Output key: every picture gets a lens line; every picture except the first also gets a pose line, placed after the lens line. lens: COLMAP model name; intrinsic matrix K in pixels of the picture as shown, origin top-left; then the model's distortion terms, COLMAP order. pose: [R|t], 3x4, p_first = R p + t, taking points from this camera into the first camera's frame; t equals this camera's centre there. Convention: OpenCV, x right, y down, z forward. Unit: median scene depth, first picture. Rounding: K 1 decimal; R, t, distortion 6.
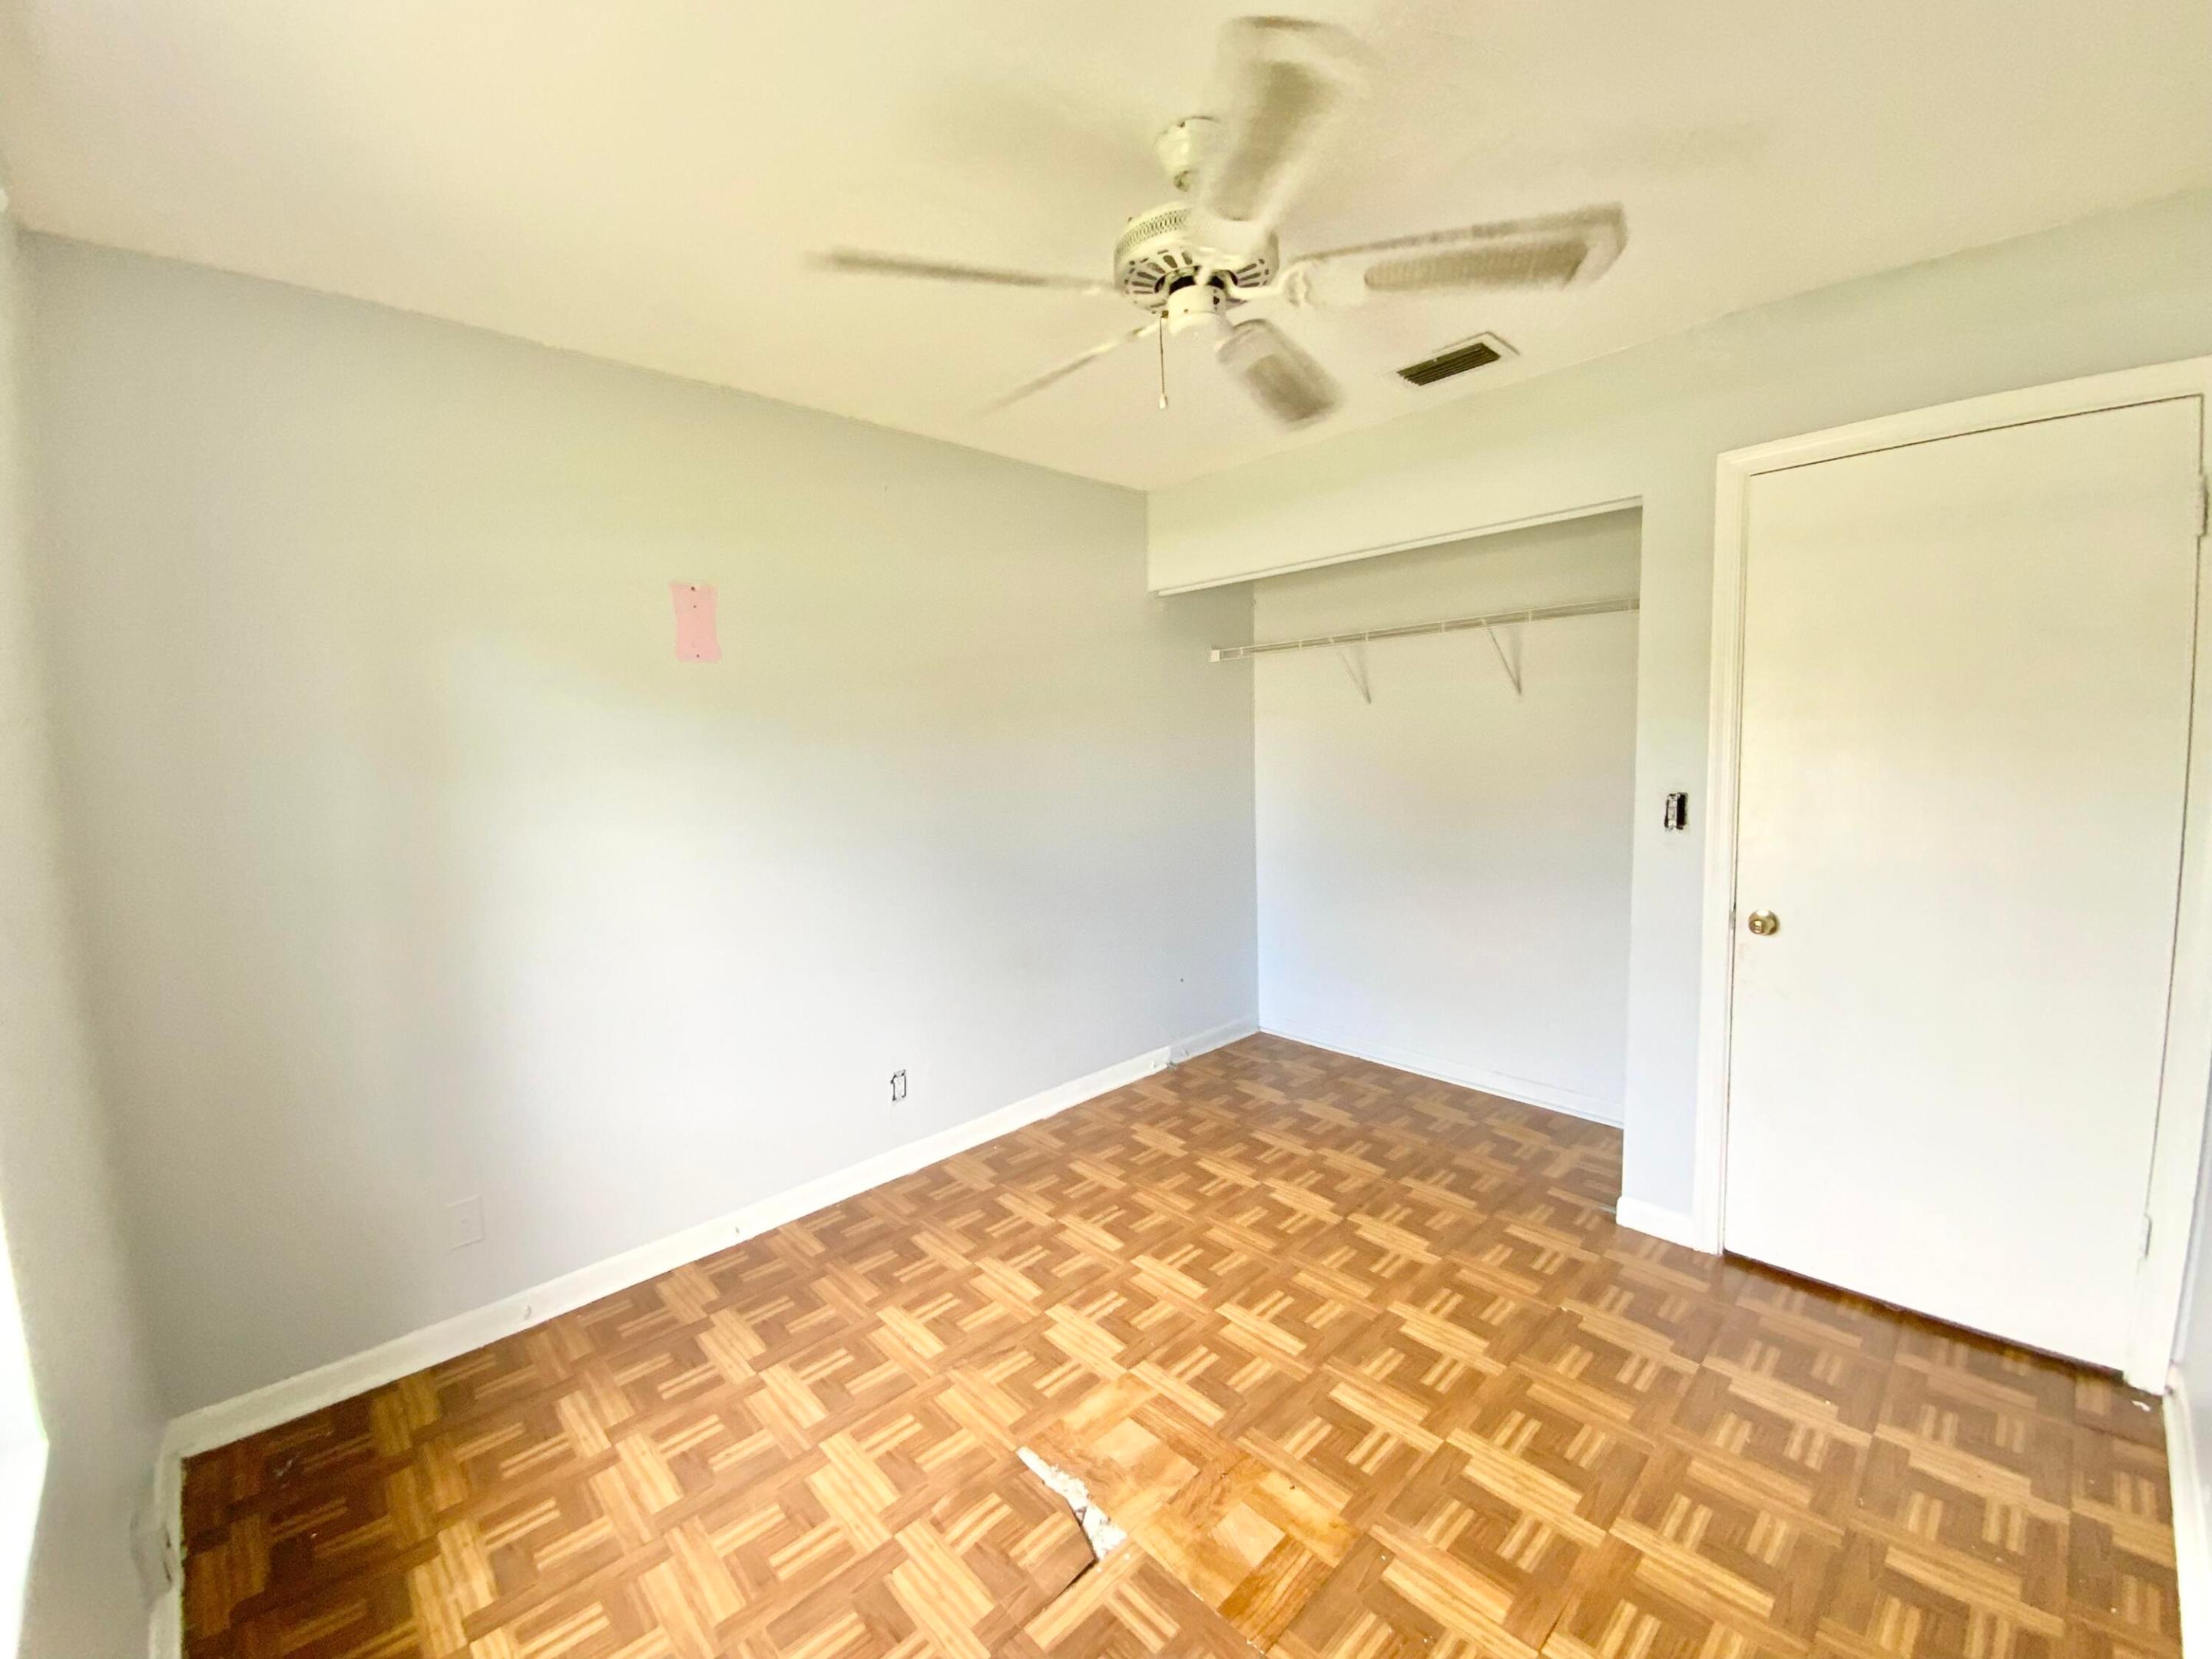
lens RADIAL K [[907.9, 0, 1112.7], [0, 907.9, 820.2], [0, 0, 1]] dist [0.016103, -0.009636]
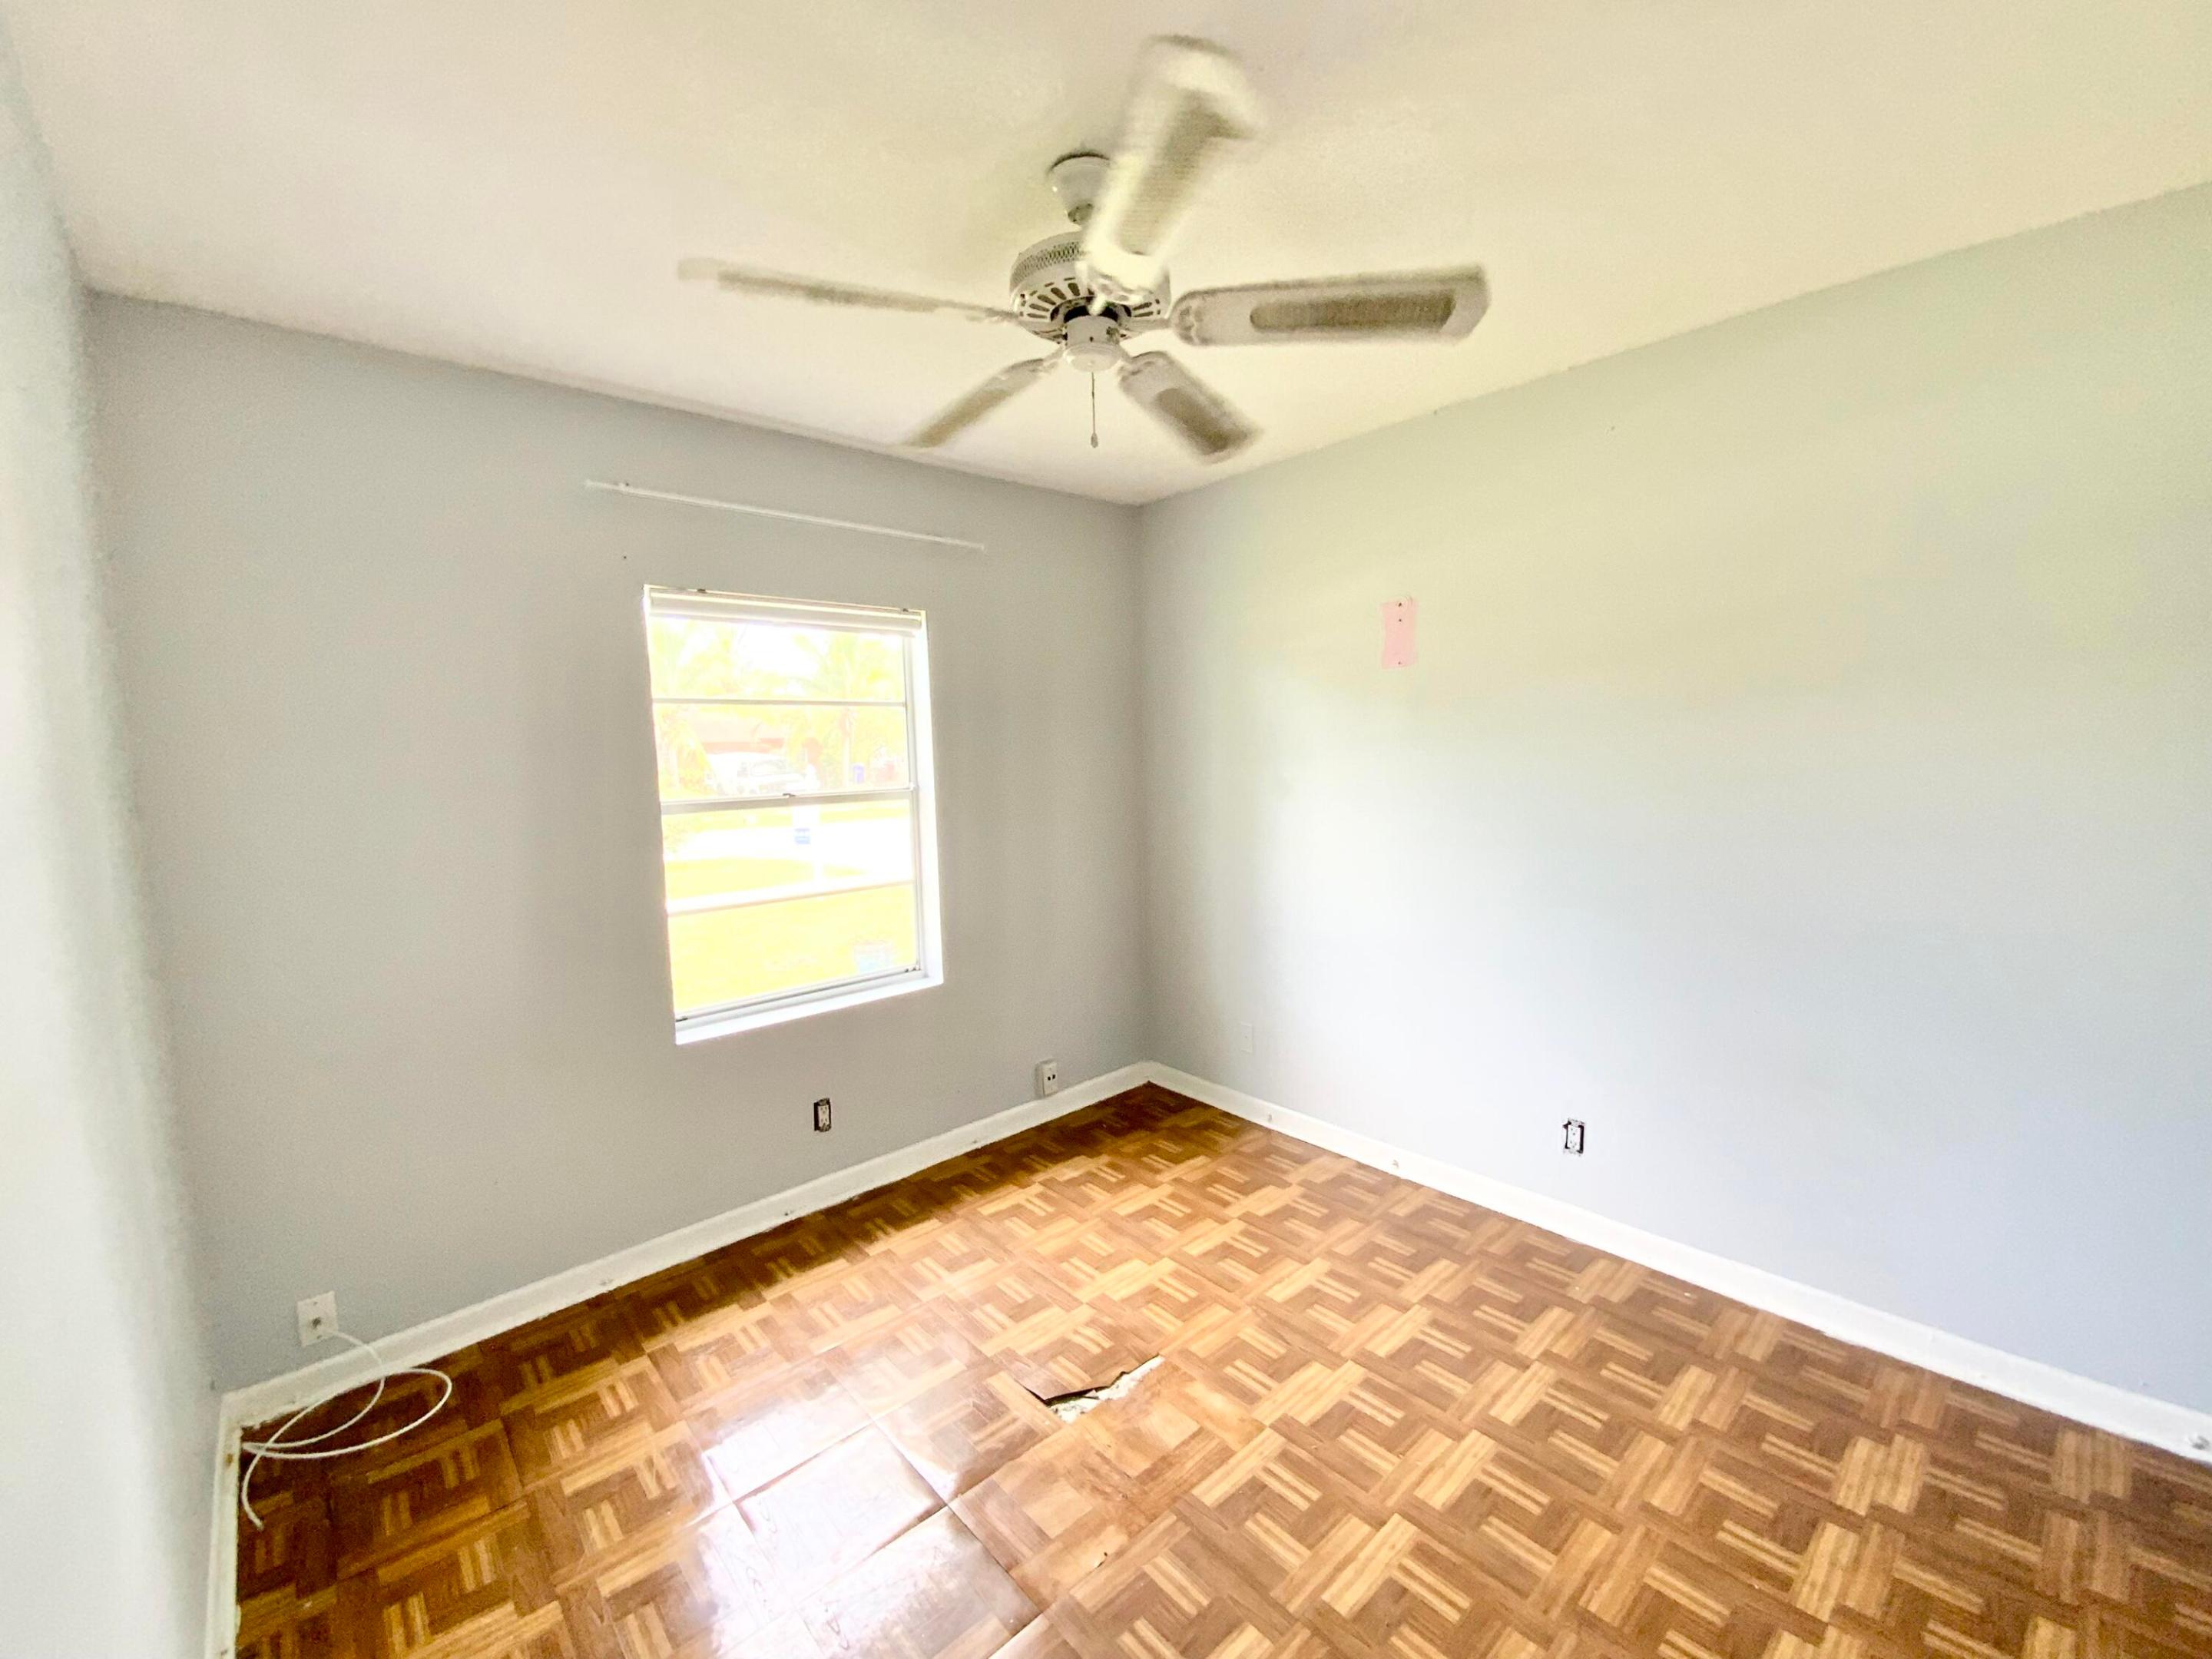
lens RADIAL K [[907.9, 0, 1100.3], [0, 907.9, 815.8], [0, 0, 1]] dist [0.016103, -0.009636]
pose [[-0.040996, 0.103831, -0.993750, 0.823376], [-0.060912, 0.992476, 0.106210, -0.096997], [0.997301, 0.064885, -0.034363, 0.763441]]
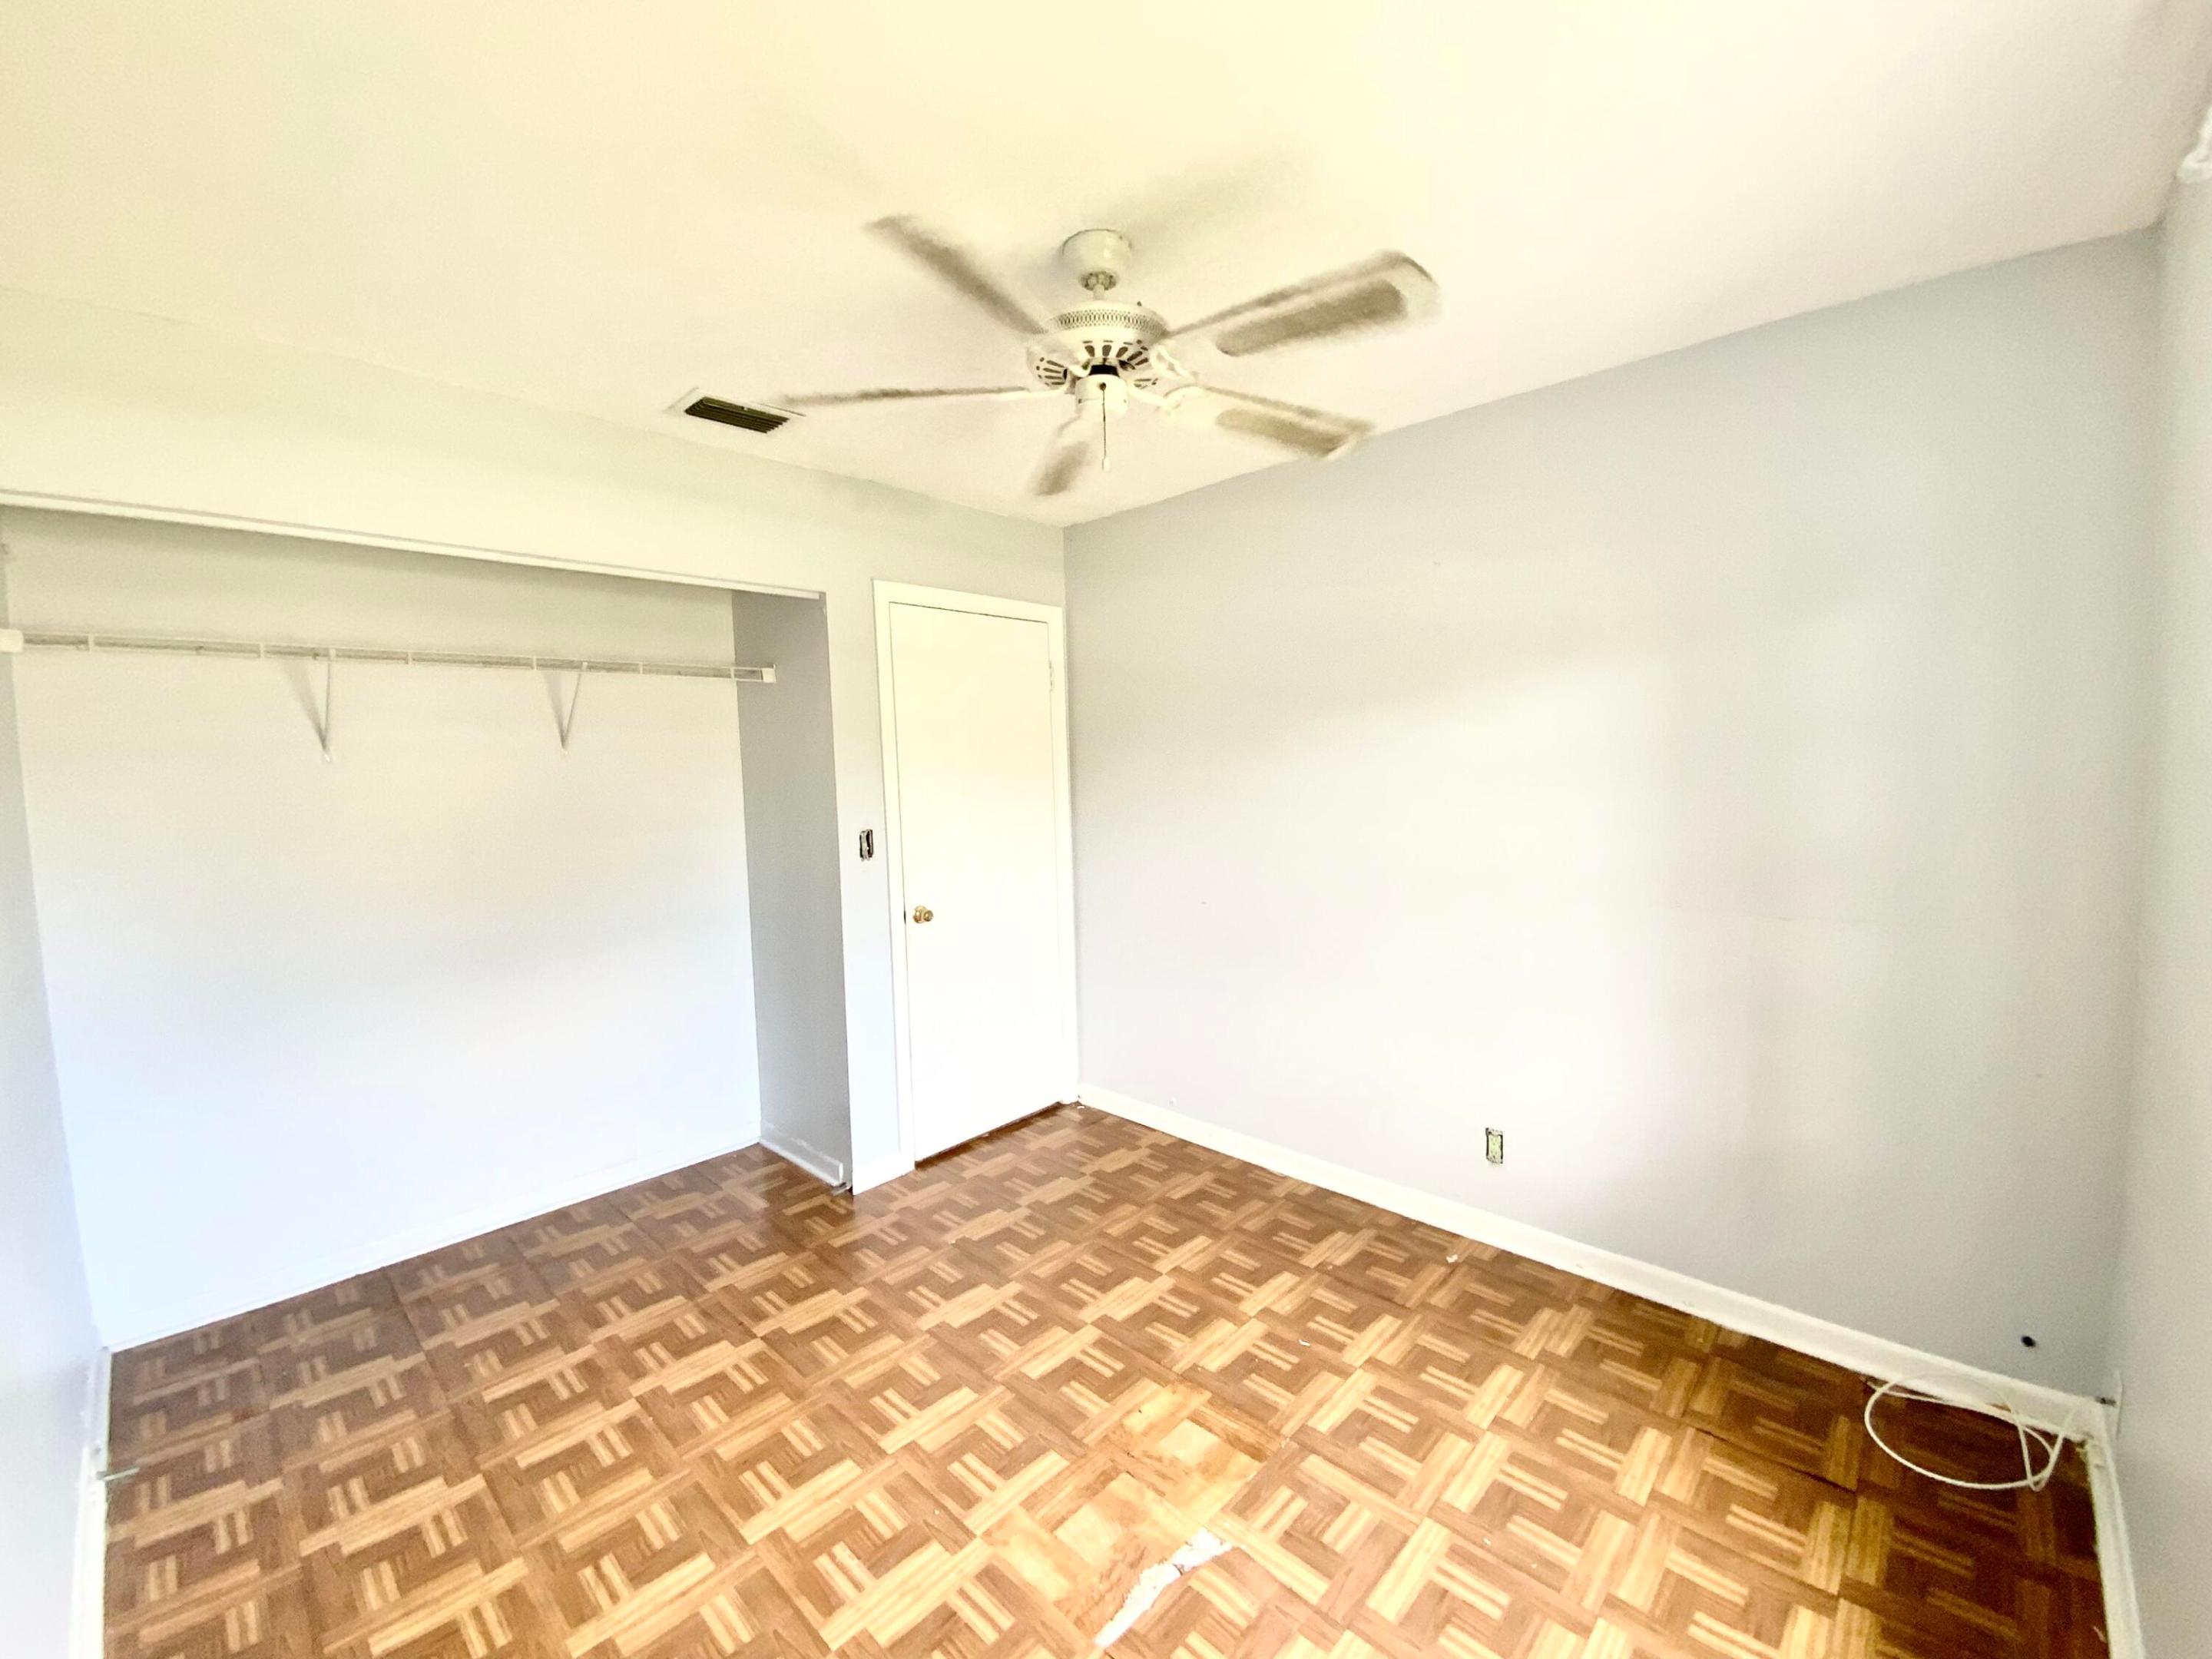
lens RADIAL K [[907.9, 0, 1108.4], [0, 907.9, 797.9], [0, 0, 1]] dist [0.016103, -0.009636]
pose [[-0.045443, -0.006505, 0.998946, -0.753726], [0.119393, 0.992776, 0.011896, -0.052840], [-0.991807, 0.119807, -0.044338, 0.780552]]
